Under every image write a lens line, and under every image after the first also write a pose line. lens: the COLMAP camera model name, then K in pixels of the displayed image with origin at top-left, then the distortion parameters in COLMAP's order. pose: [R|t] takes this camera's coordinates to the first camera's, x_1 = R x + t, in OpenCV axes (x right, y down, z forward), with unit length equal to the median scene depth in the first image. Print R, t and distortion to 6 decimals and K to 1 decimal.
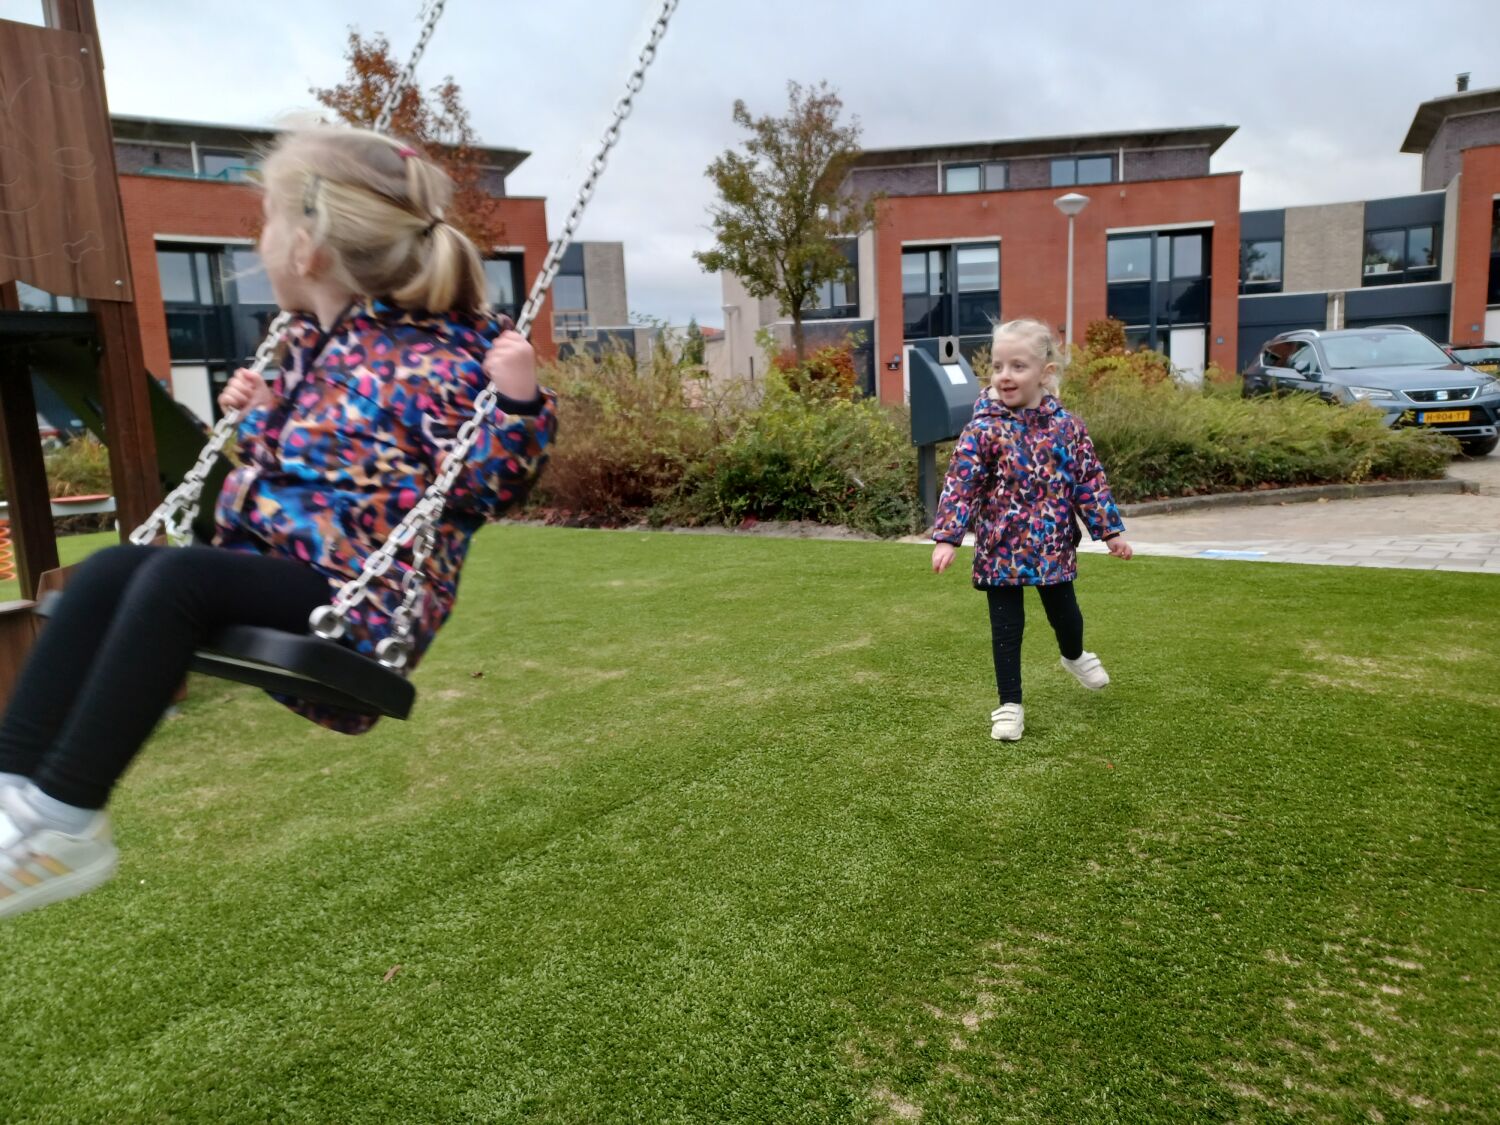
lens RADIAL K [[1087.8, 0, 769.2], [0, 1087.8, 578.5], [0, 0, 1]] dist [0.040838, -0.023591]
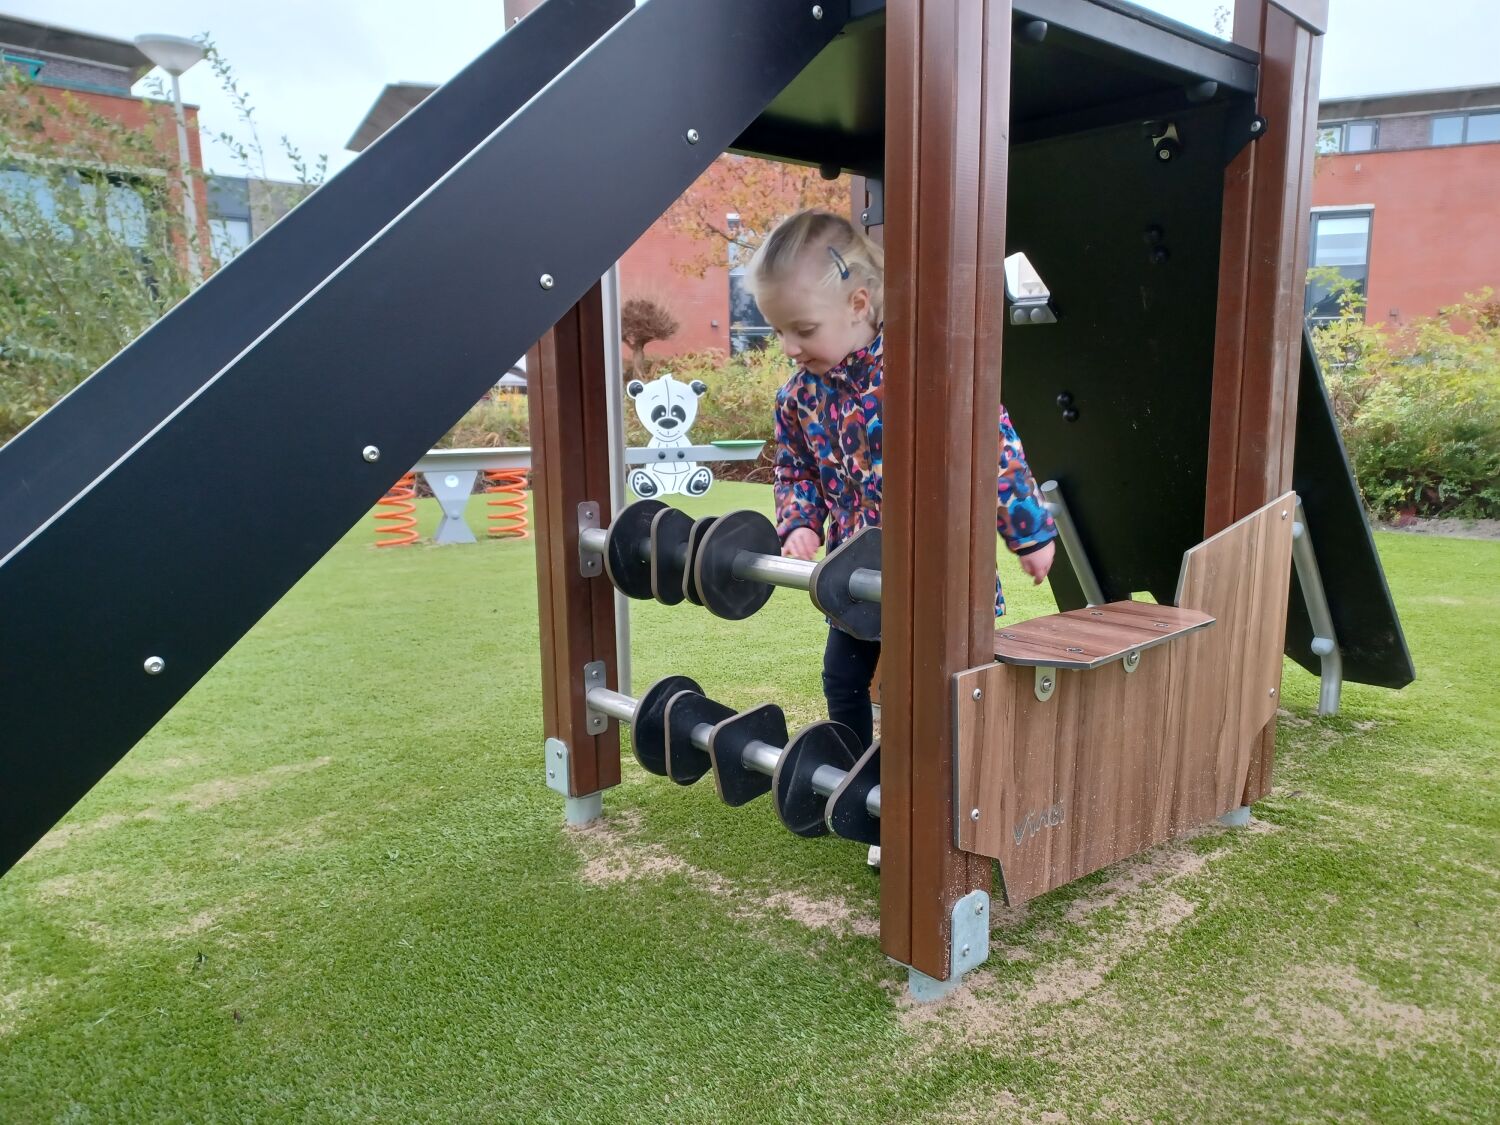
lens RADIAL K [[1087.8, 0, 735.9], [0, 1087.8, 543.2], [0, 0, 1]] dist [0.040838, -0.023591]
pose [[0.974072, 0.063088, -0.217264, -0.173456], [-0.067277, 0.997663, -0.011930, 0.002874], [0.216004, 0.026237, 0.976040, 0.098944]]
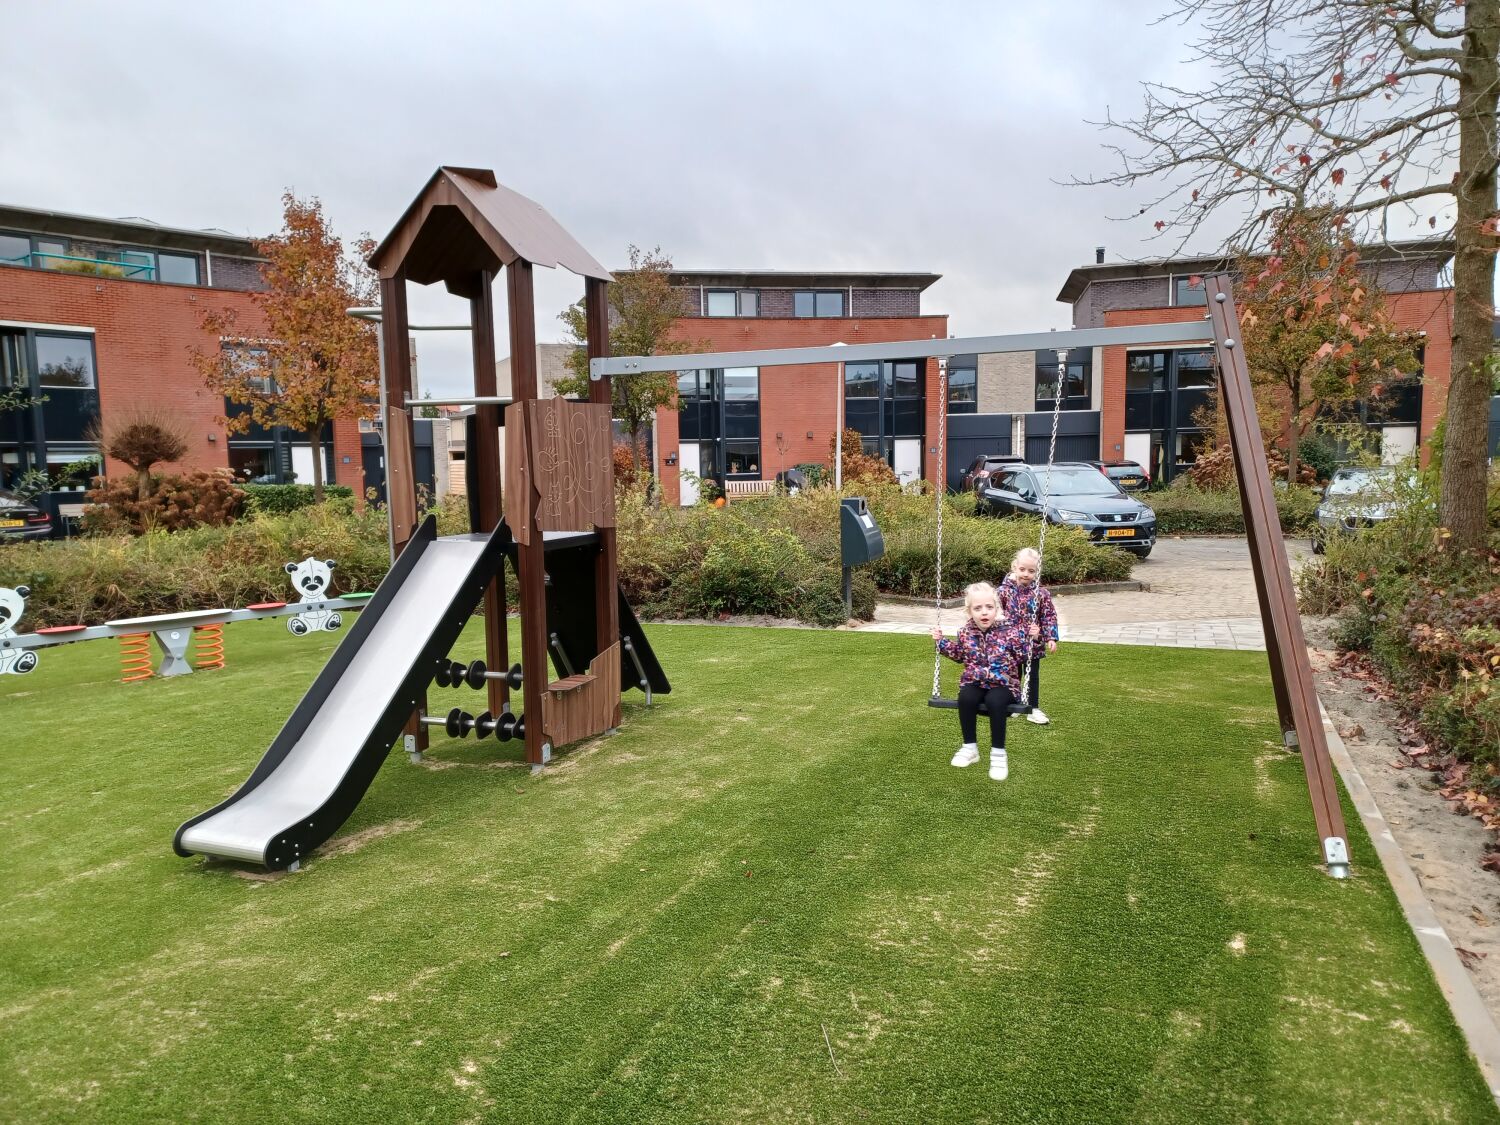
lens RADIAL K [[1087.8, 0, 756.5], [0, 1087.8, 572.7], [0, 0, 1]] dist [0.040838, -0.023591]
pose [[0.966801, 0.003348, 0.255509, -0.202103], [0.014648, 0.997544, -0.068497, -0.005437], [-0.255111, 0.069965, 0.964377, -0.240020]]
